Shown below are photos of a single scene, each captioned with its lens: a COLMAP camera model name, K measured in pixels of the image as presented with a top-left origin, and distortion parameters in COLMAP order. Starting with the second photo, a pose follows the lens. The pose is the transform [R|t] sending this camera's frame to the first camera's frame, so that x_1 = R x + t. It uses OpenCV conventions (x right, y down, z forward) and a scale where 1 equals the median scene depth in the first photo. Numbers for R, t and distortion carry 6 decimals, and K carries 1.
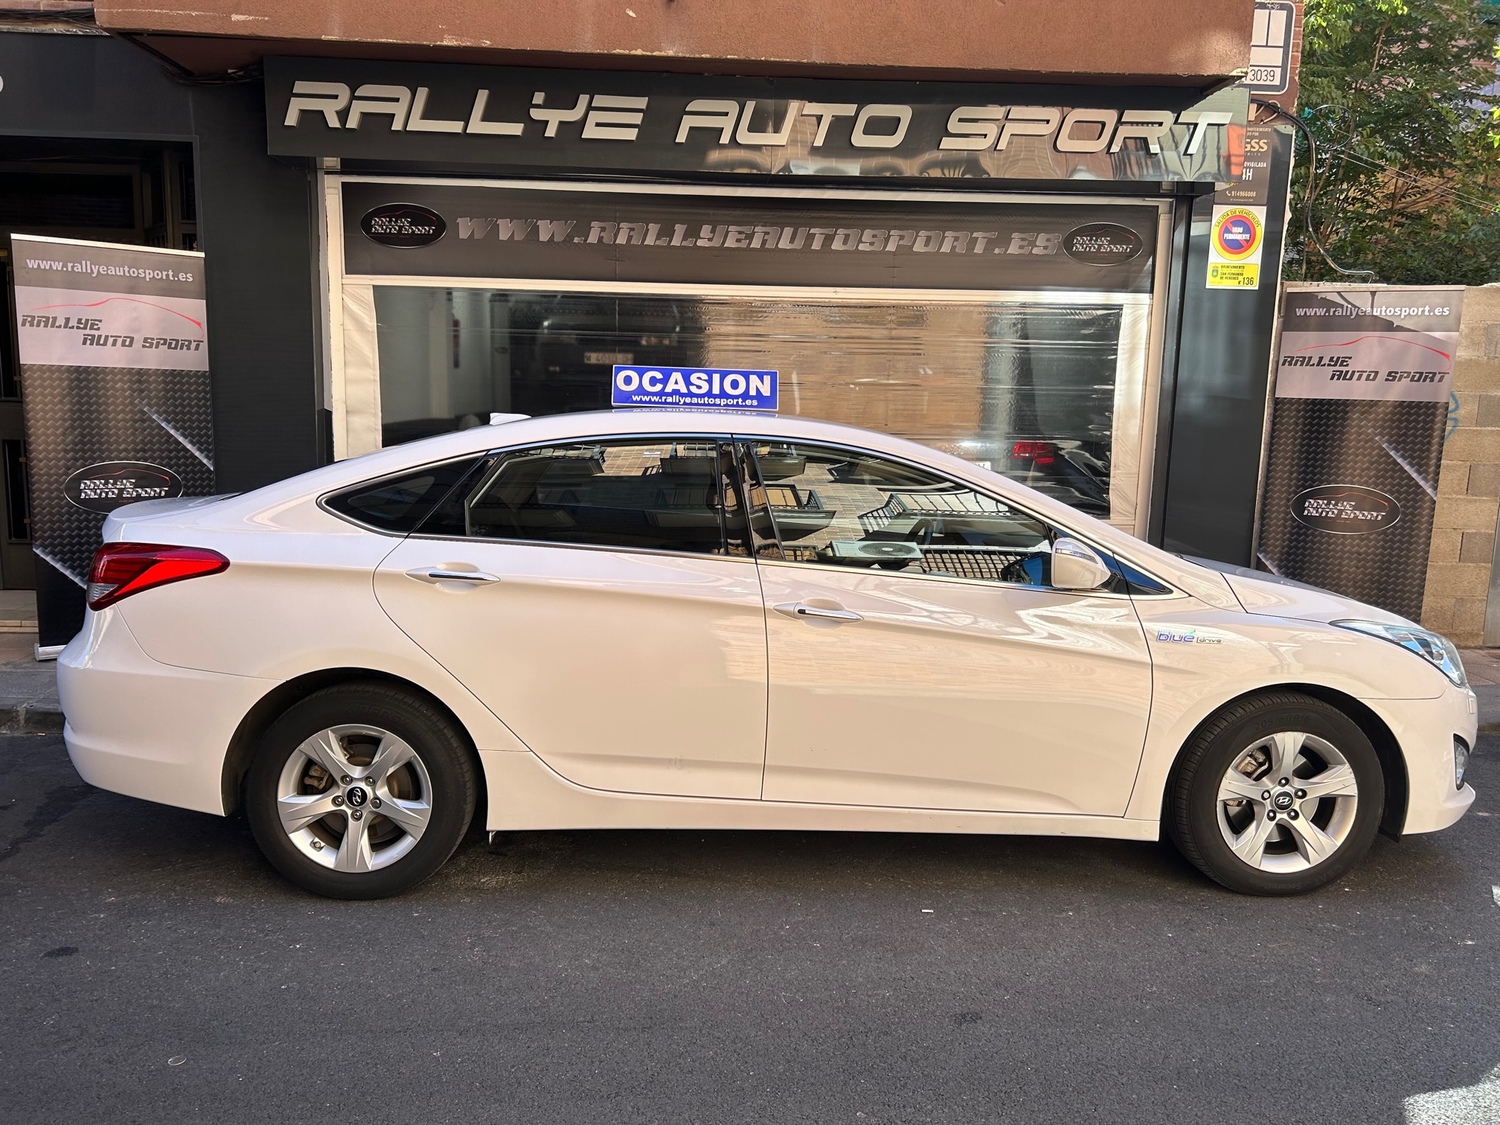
lens RADIAL K [[1116.2, 0, 750.0], [0, 1116.2, 562.5], [0, 0, 1]] dist [0.033093, -0.069103]
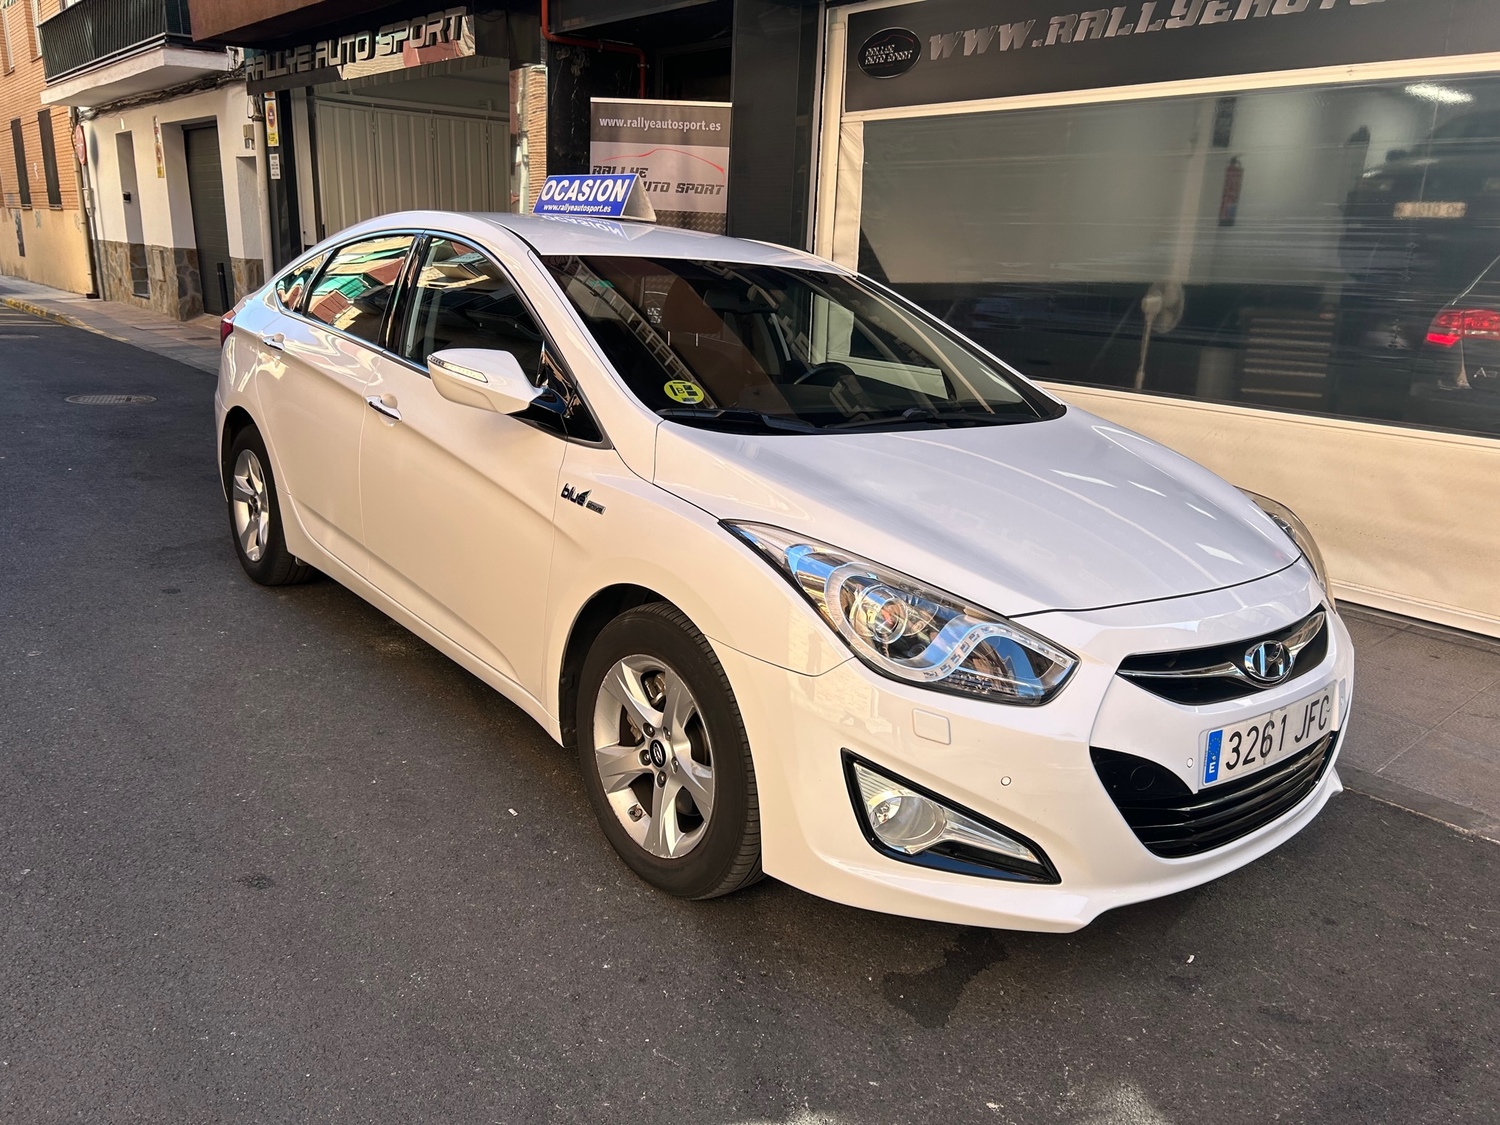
lens RADIAL K [[1108.9, 0, 754.2], [0, 1108.9, 564.0], [0, 0, 1]] dist [0.055011, -0.056747]
pose [[0.601233, 0.221950, -0.767631, 0.452786], [-0.139829, 0.975051, 0.172404, -0.023363], [0.786745, 0.003683, 0.617268, 0.319631]]
